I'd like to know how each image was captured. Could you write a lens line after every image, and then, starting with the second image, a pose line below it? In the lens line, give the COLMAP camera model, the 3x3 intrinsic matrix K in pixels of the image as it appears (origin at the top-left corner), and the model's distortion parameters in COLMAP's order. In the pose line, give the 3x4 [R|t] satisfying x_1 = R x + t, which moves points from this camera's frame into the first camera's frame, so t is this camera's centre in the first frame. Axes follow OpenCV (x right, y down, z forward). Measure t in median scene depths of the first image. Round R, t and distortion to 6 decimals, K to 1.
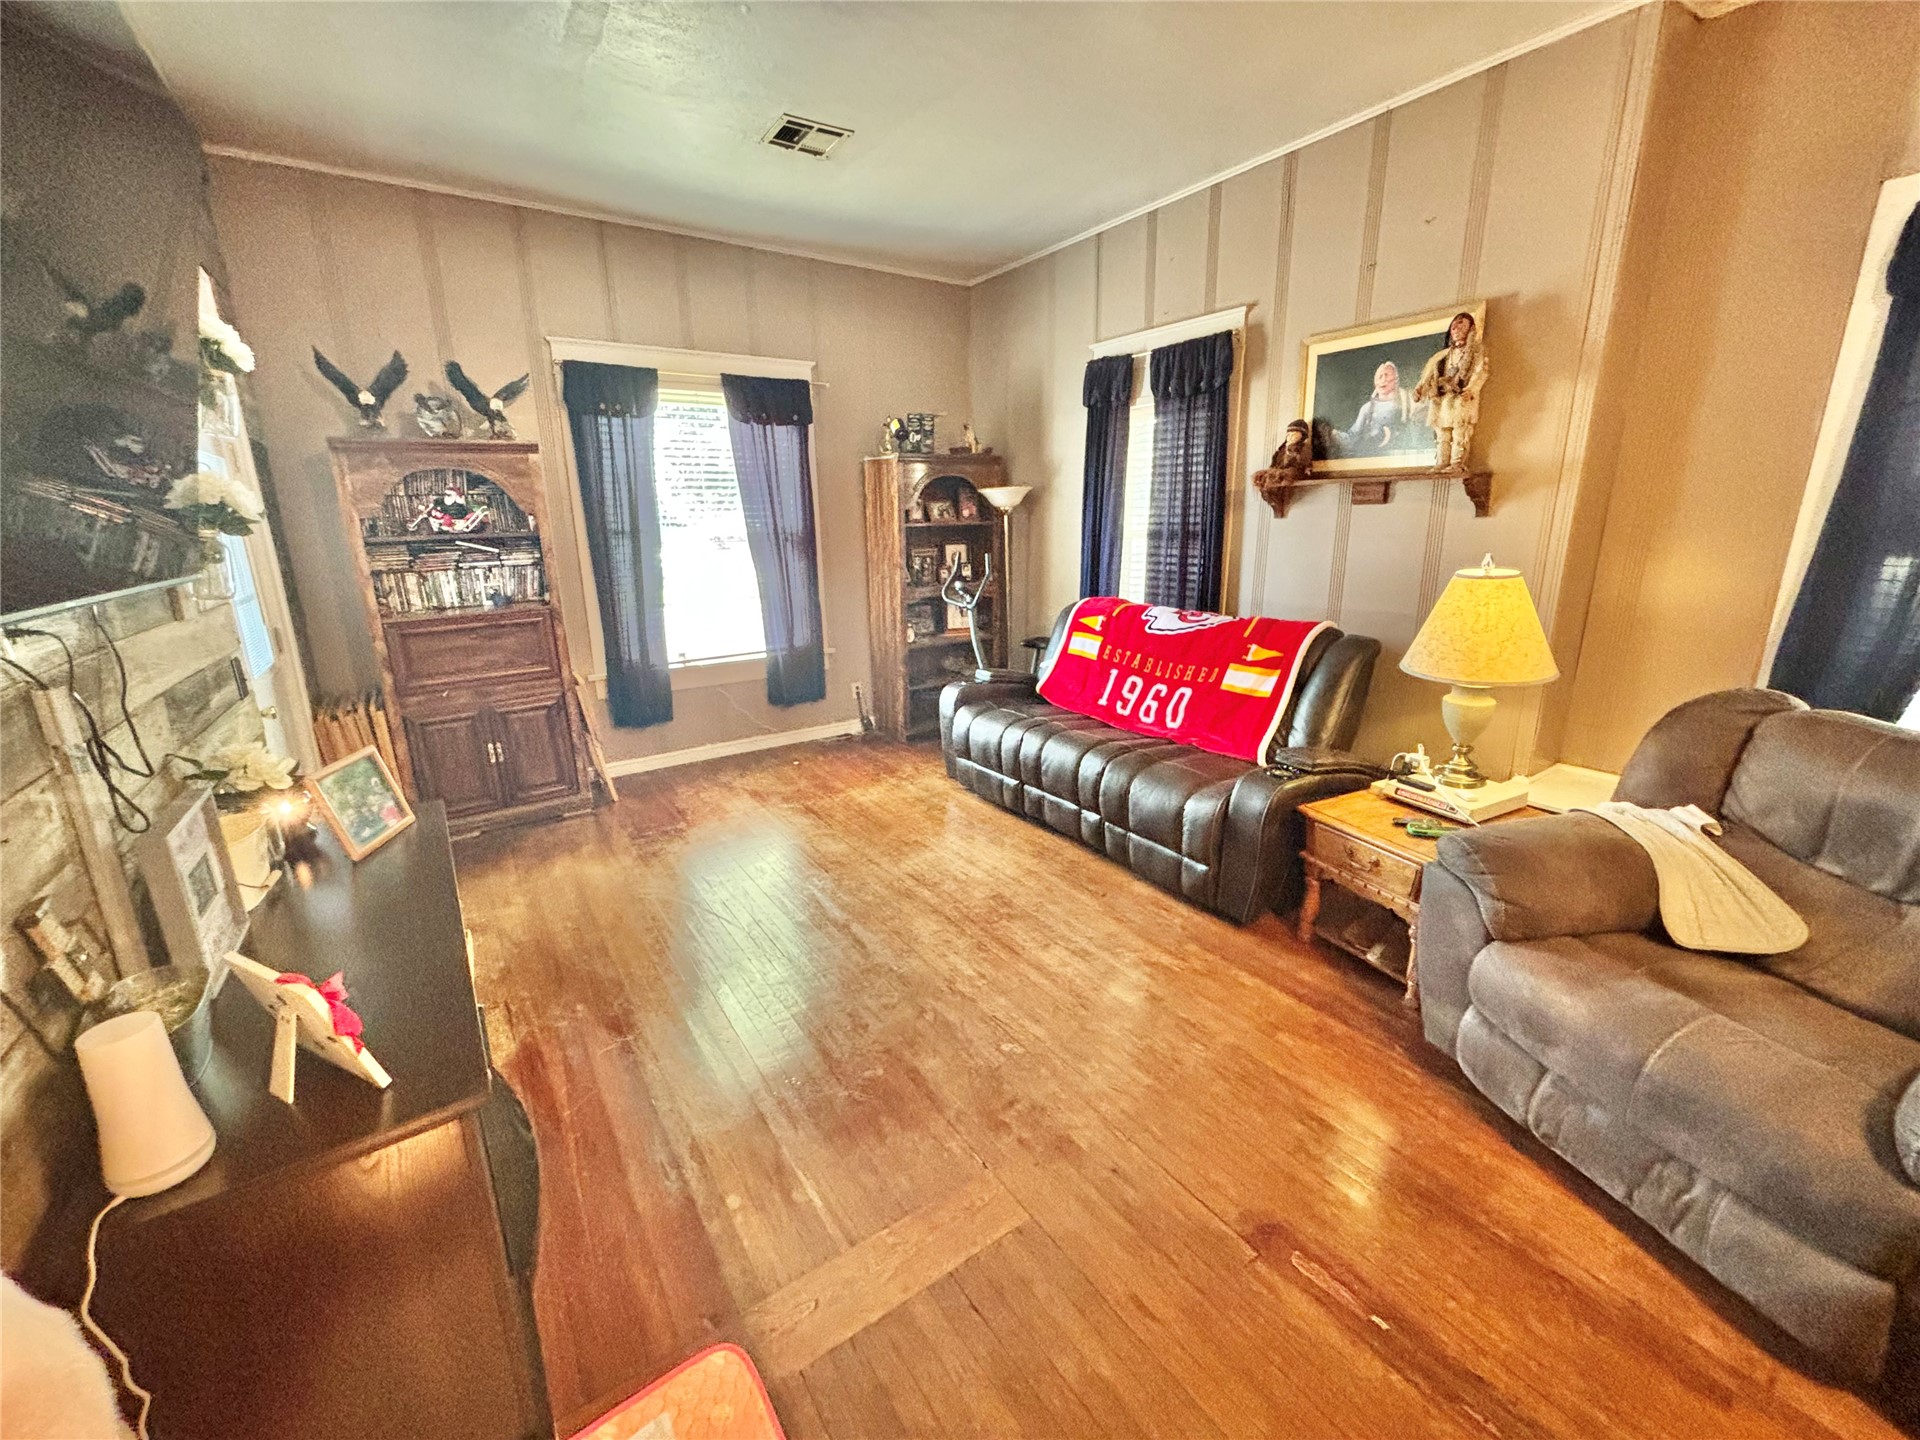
lens RADIAL K [[773.1, 0, 968.4], [0, 773.1, 717.8], [0, 0, 1]] dist [-0.000431, -0.000097]
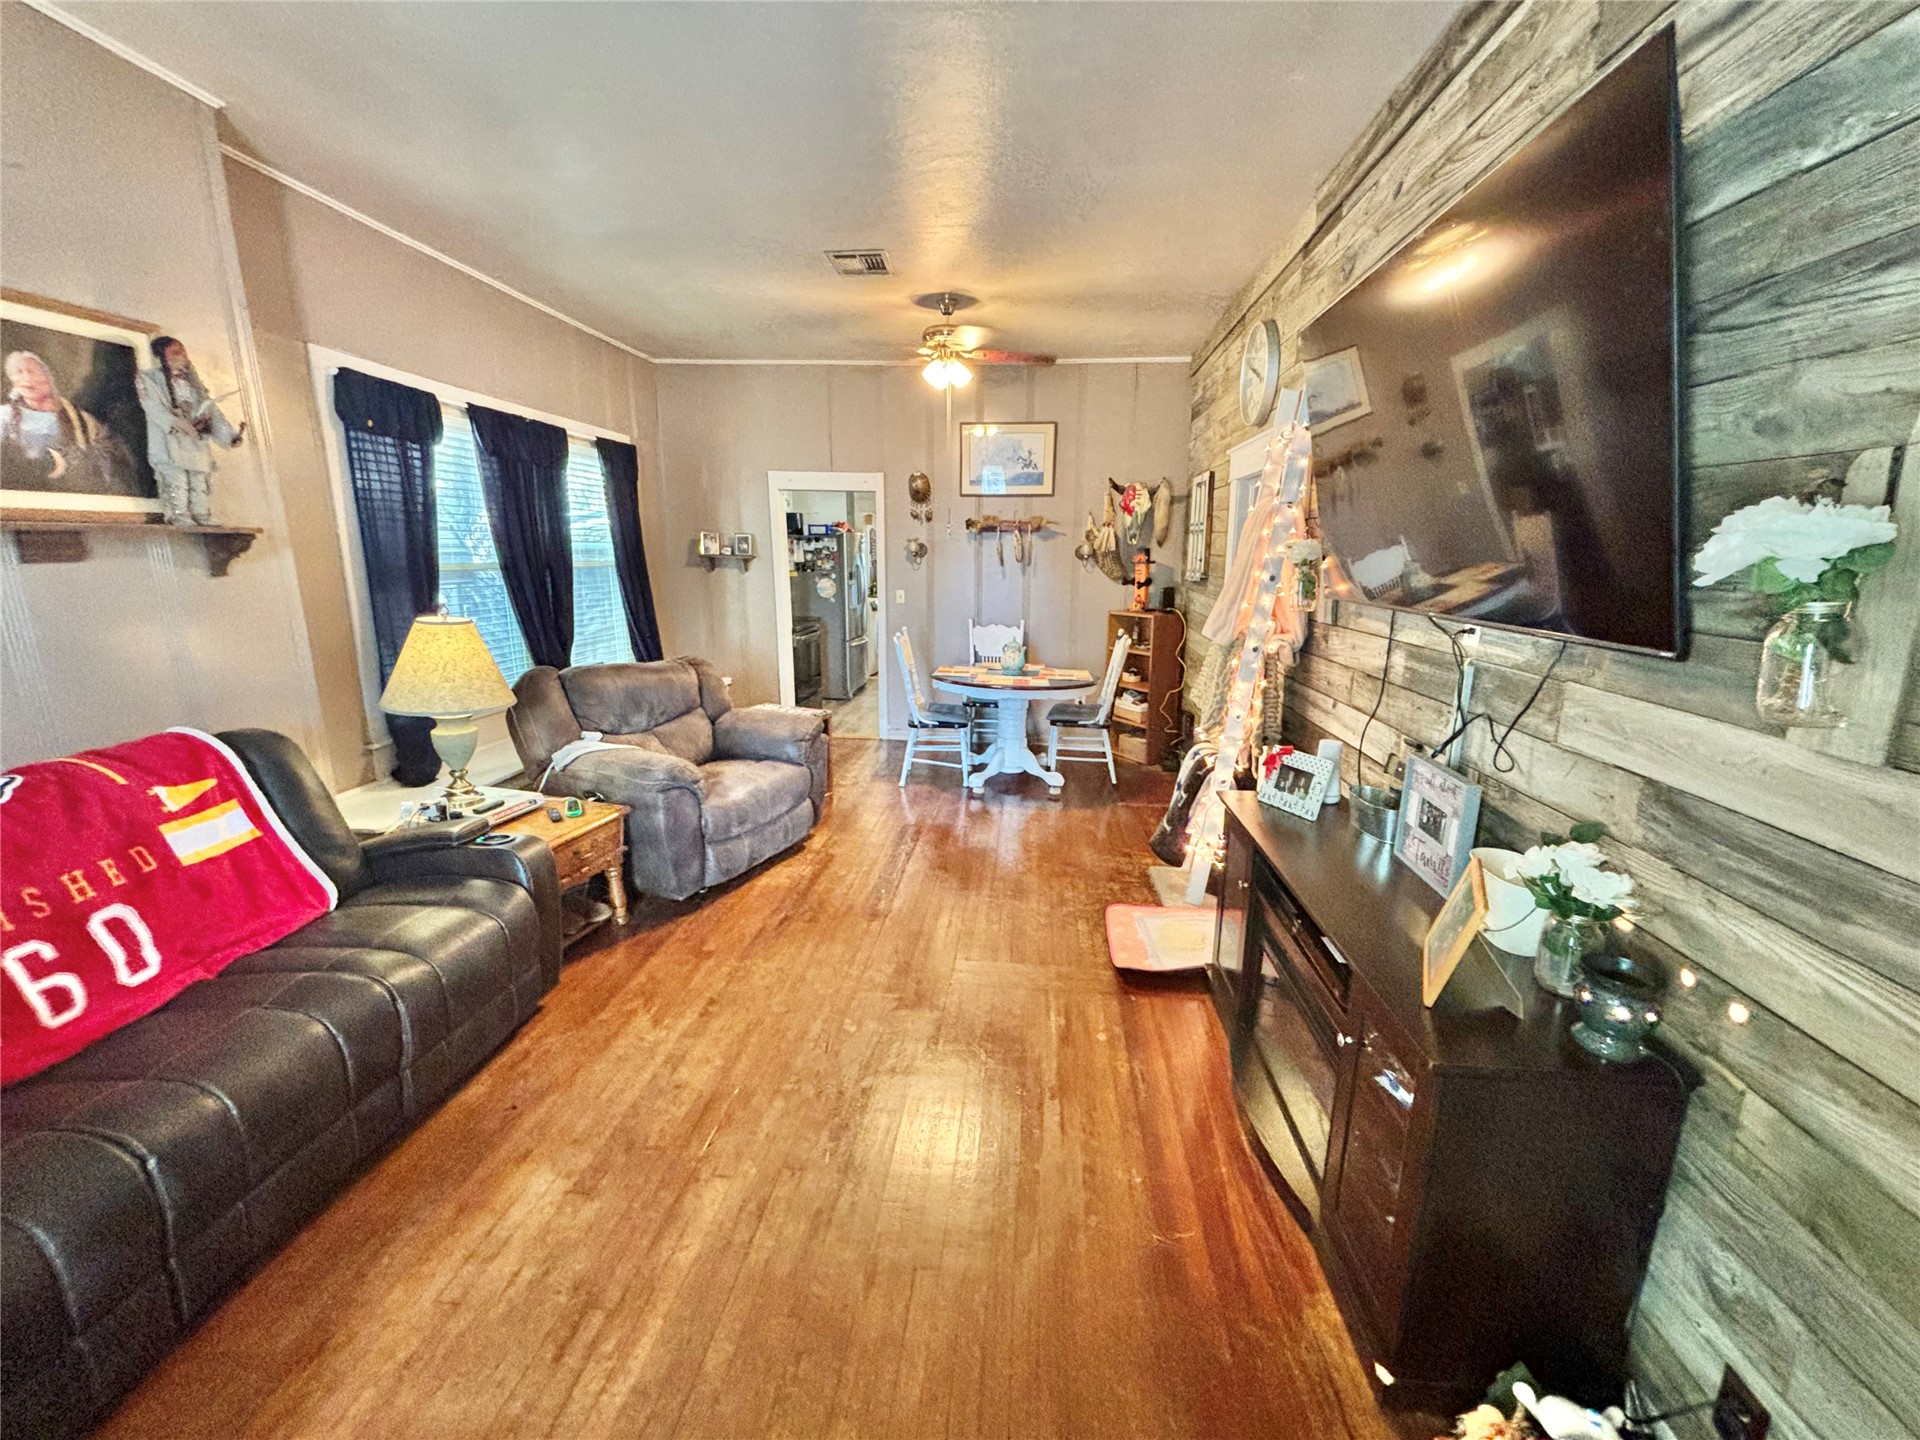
lens RADIAL K [[773.1, 0, 968.4], [0, 773.1, 717.8], [0, 0, 1]] dist [-0.000431, -0.000097]
pose [[-0.767460, -0.121647, 0.629450, -0.459970], [0.175617, 0.904385, 0.388903, -0.247659], [-0.616574, 0.409010, -0.672716, 0.914092]]
